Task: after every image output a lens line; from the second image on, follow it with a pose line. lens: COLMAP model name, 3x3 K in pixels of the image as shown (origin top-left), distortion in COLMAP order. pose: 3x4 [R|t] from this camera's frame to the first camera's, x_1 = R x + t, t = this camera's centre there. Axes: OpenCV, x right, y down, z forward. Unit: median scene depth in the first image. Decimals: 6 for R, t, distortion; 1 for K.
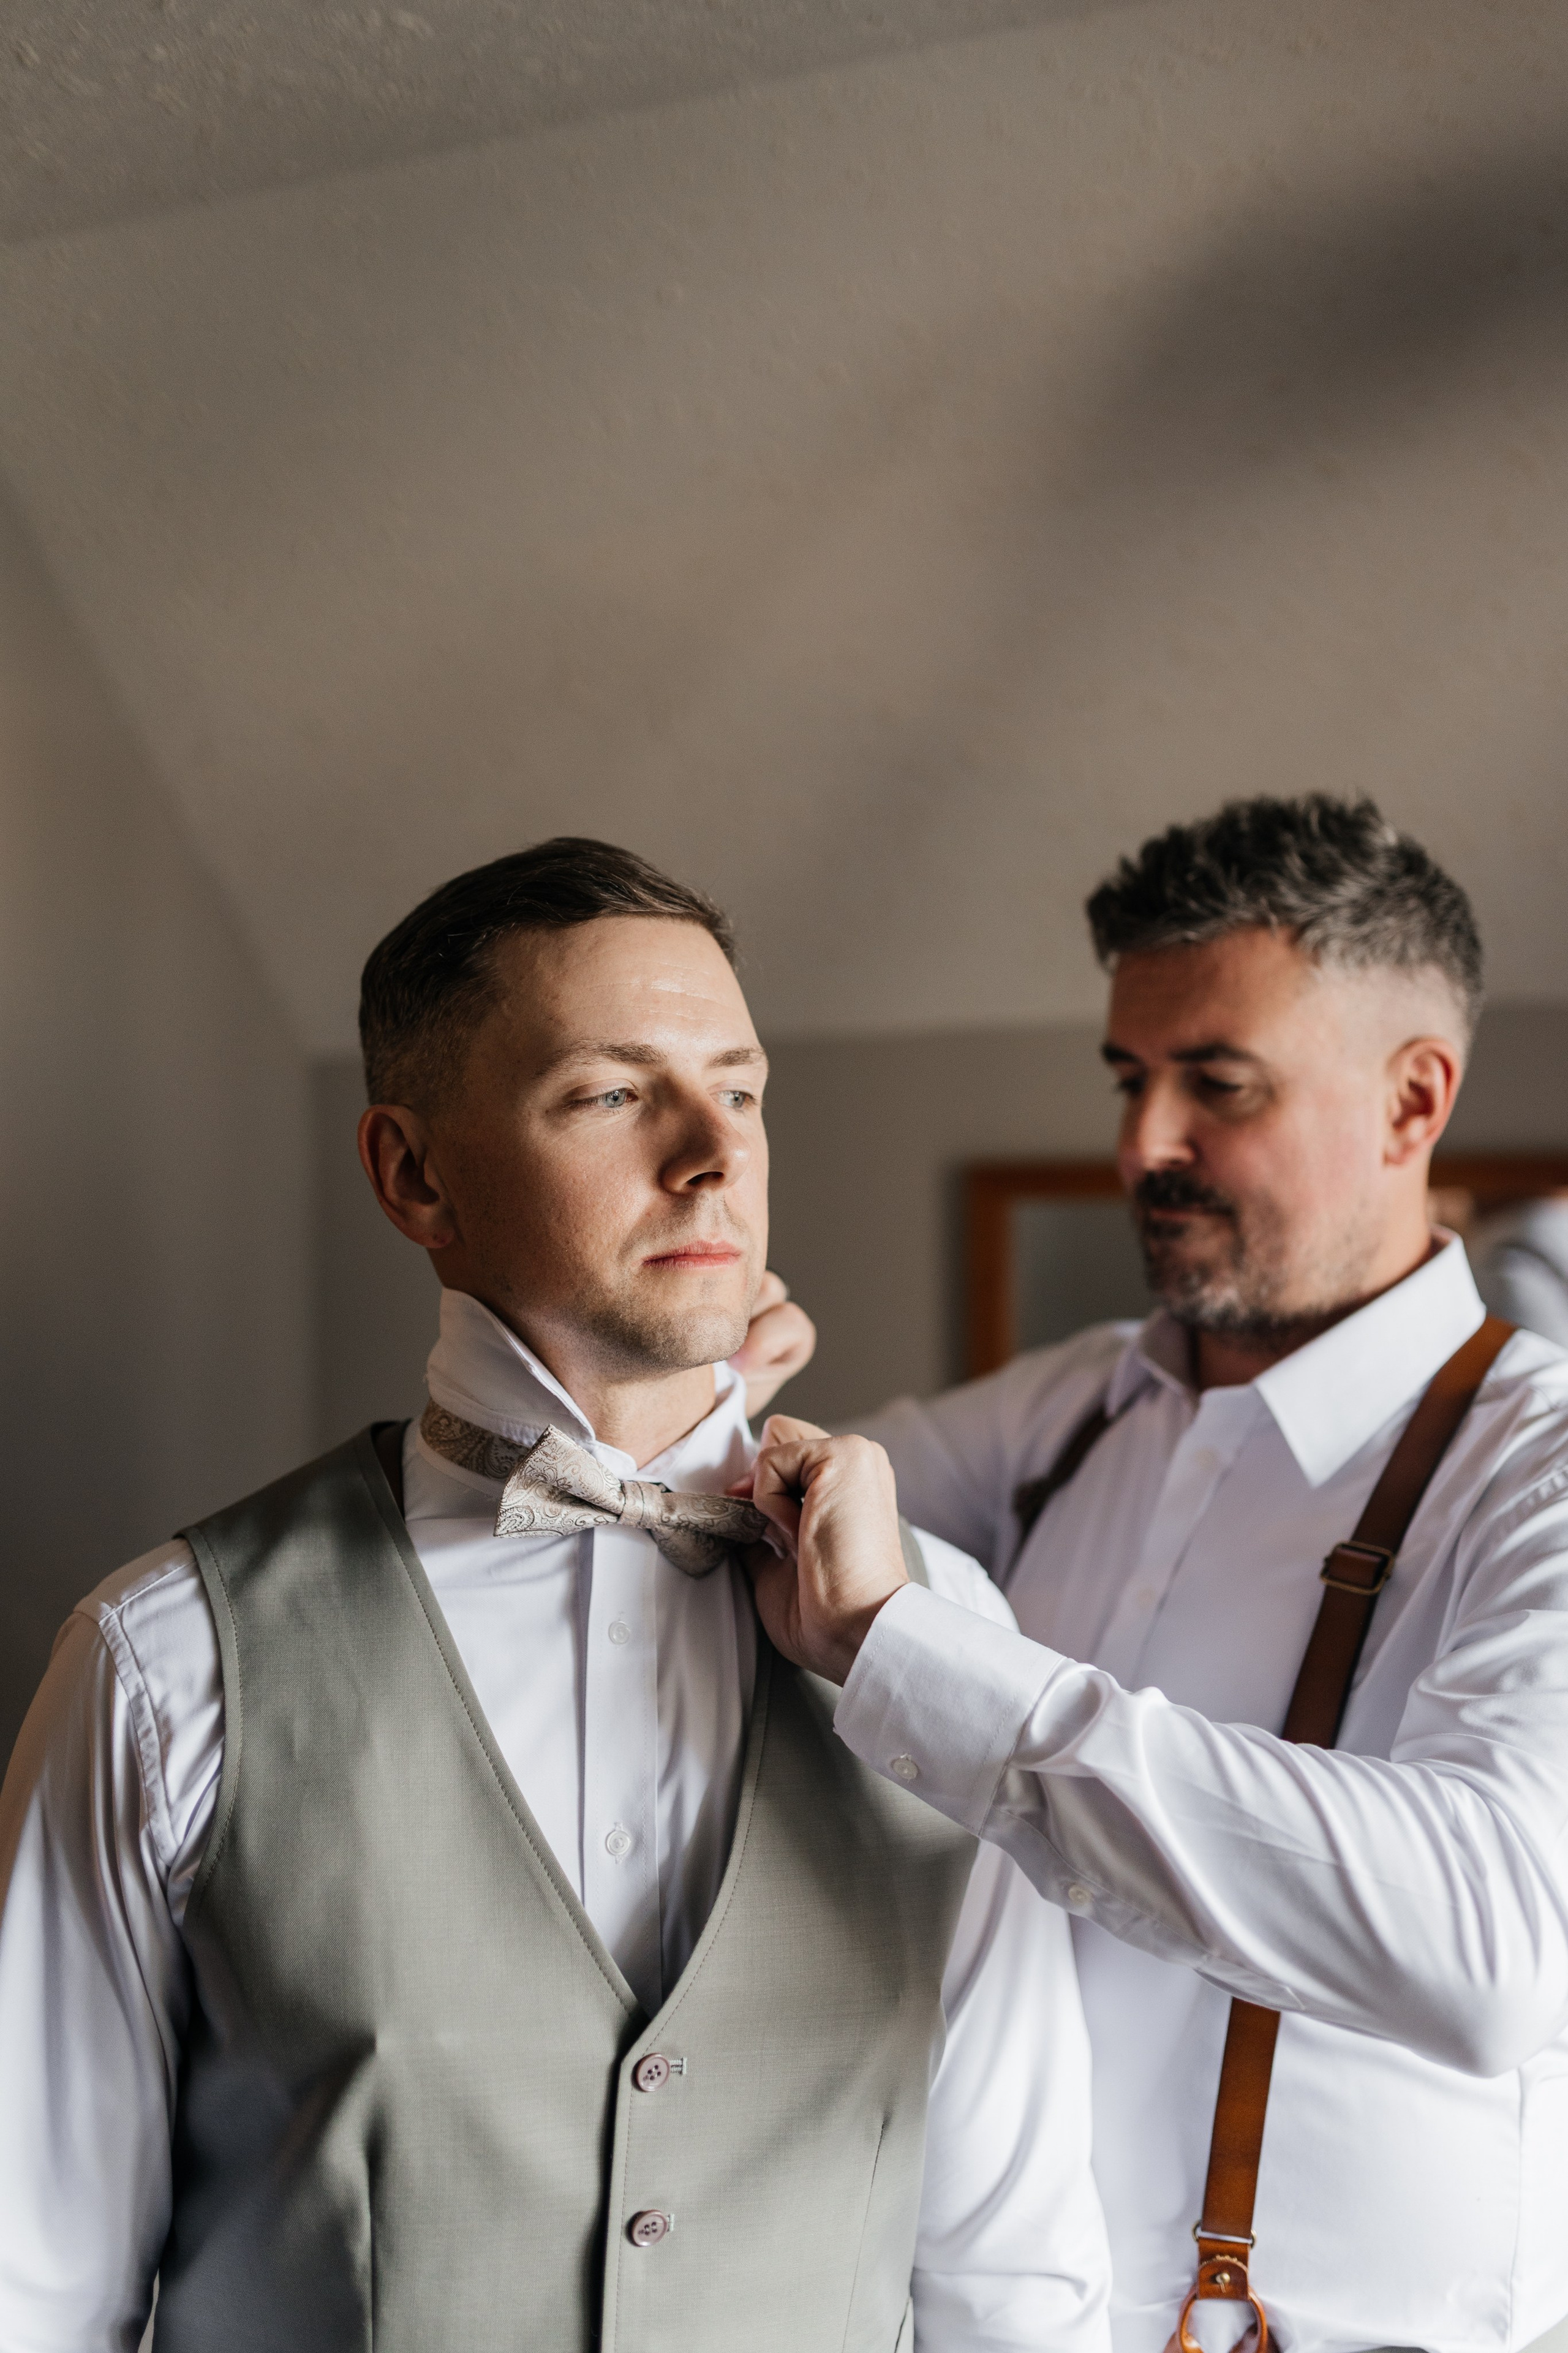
lens RADIAL K [[2428.3, 0, 784.0], [0, 2428.3, 1176.5], [0, 0, 1]] dist [0.006020, -0.005280]
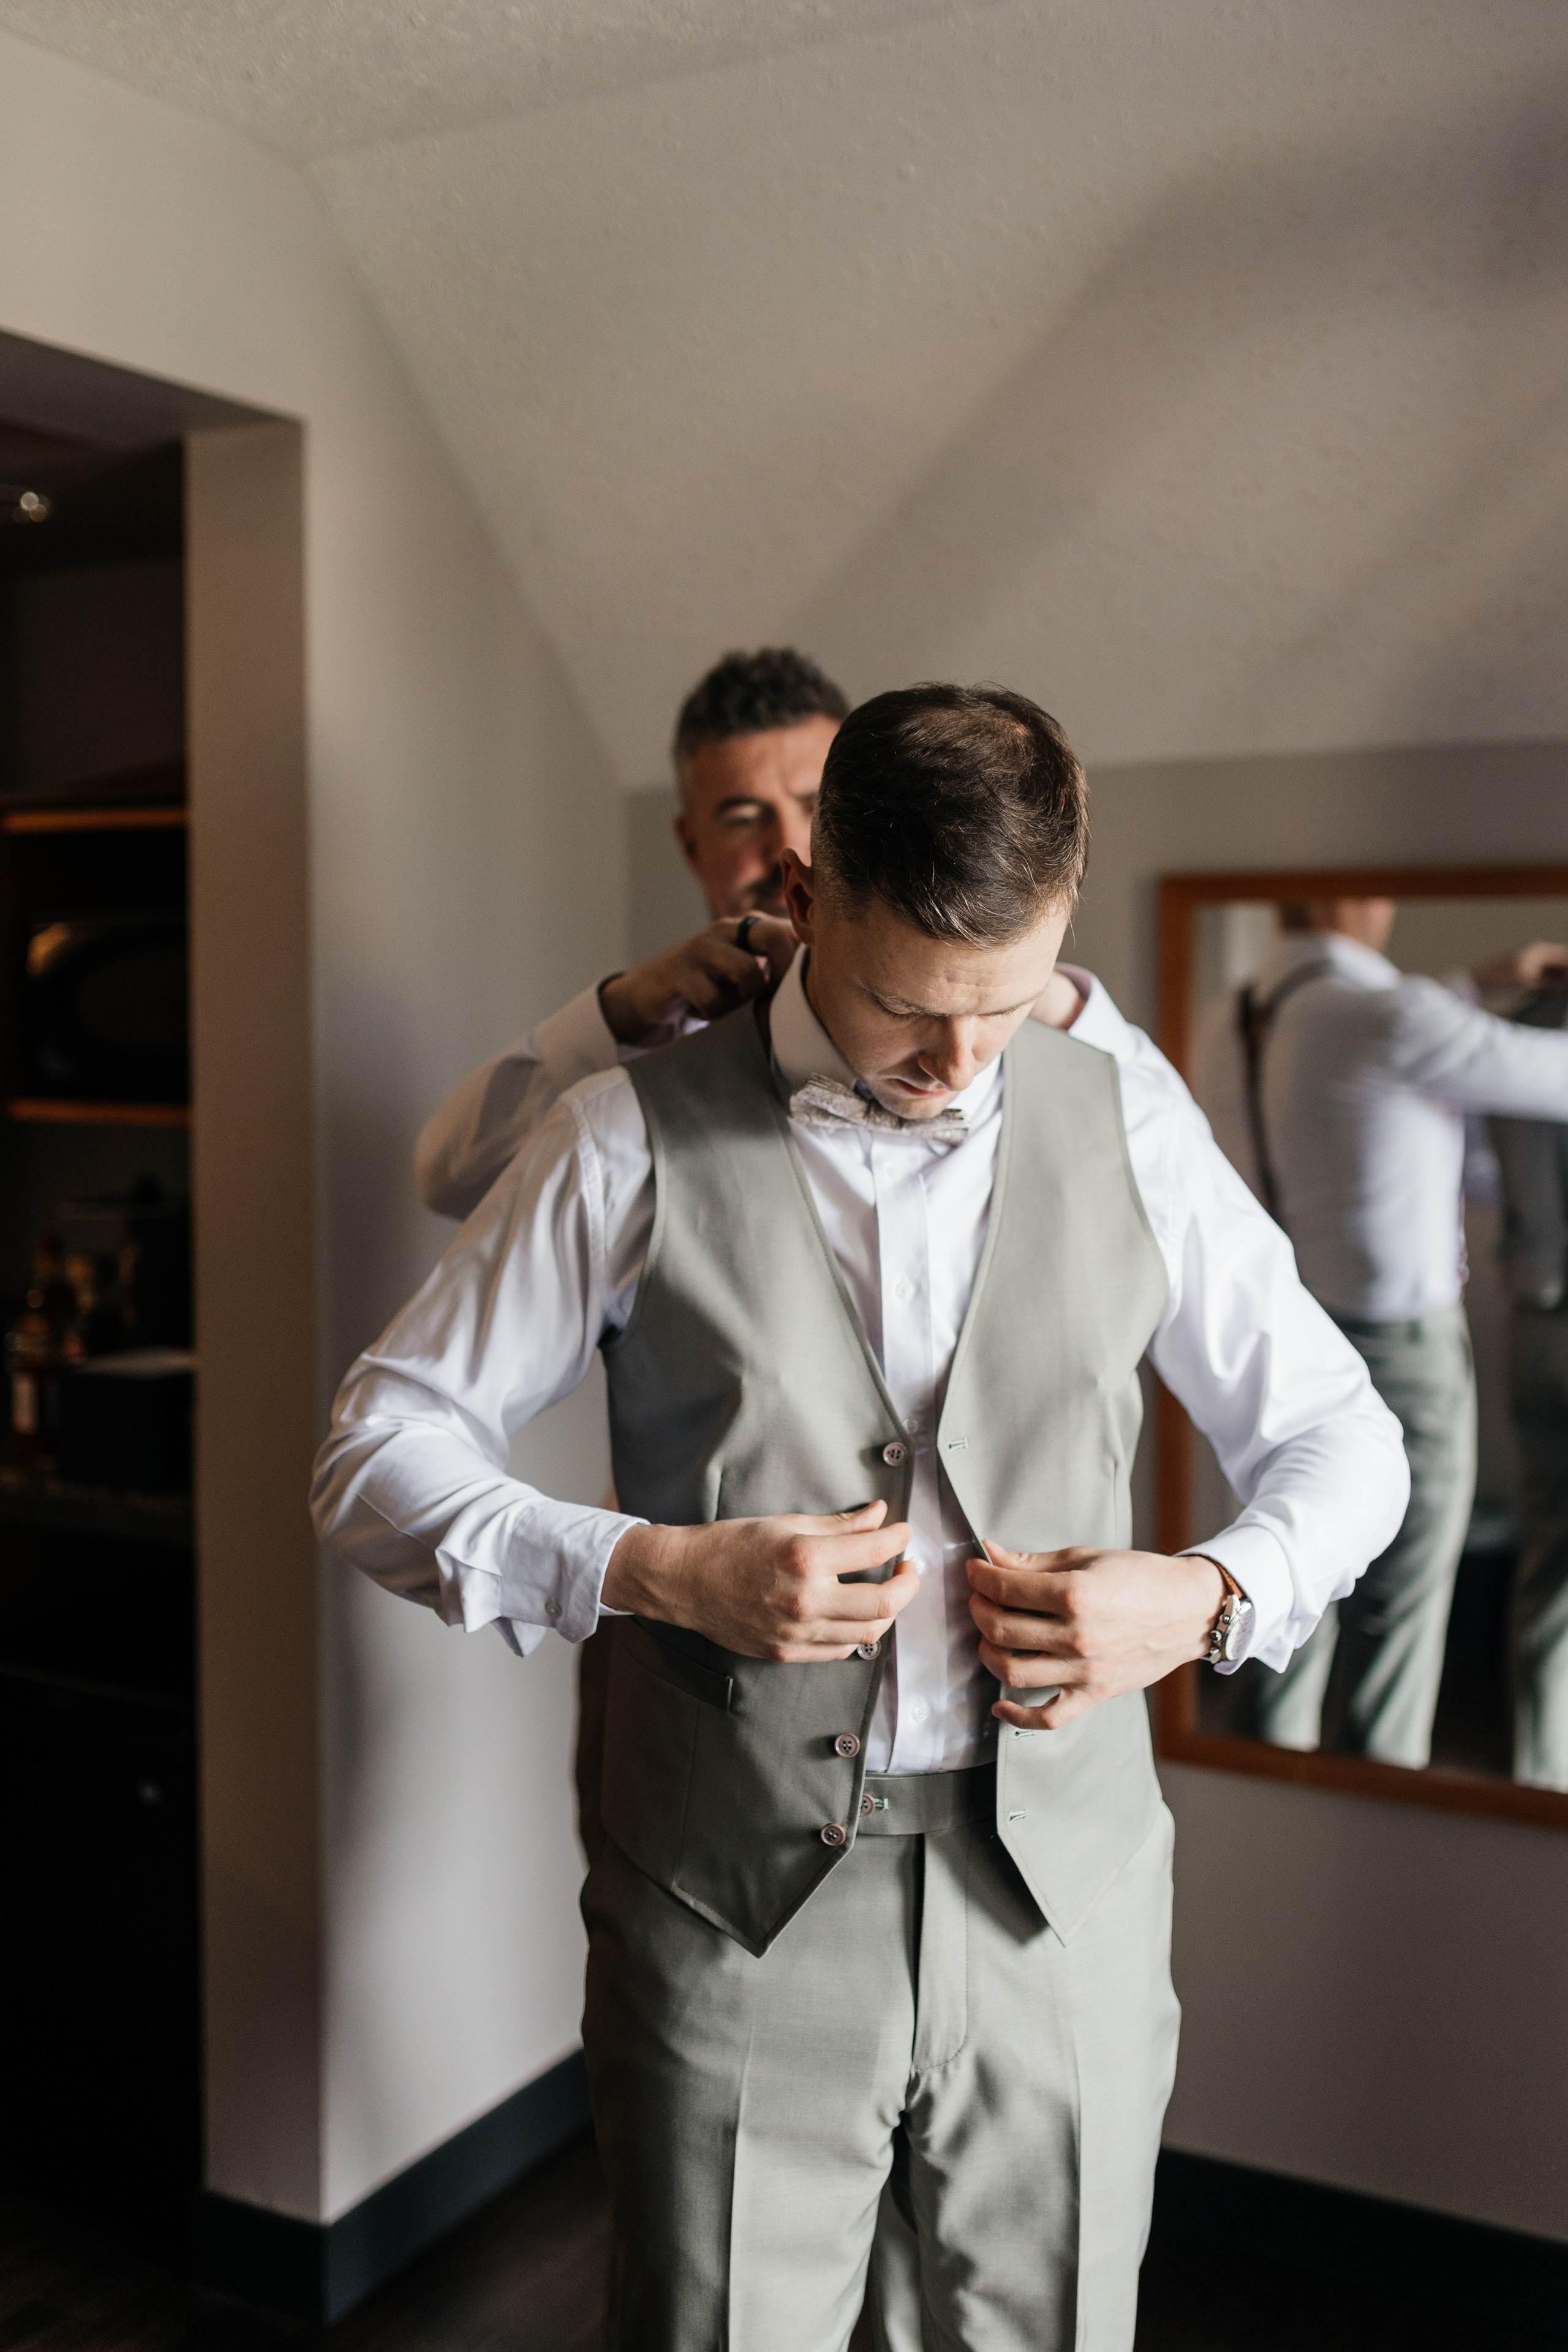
lens RADIAL K [[2427.4, 0, 784.0], [0, 2427.4, 1176.0], [0, 0, 1]] dist [0.006020, -0.005280]
pose [[0.992463, 0.014580, -0.121671, 0.056197], [-0.001601, 0.994355, 0.106093, 0.024882], [0.122531, -0.105099, 0.986884, -0.339905]]
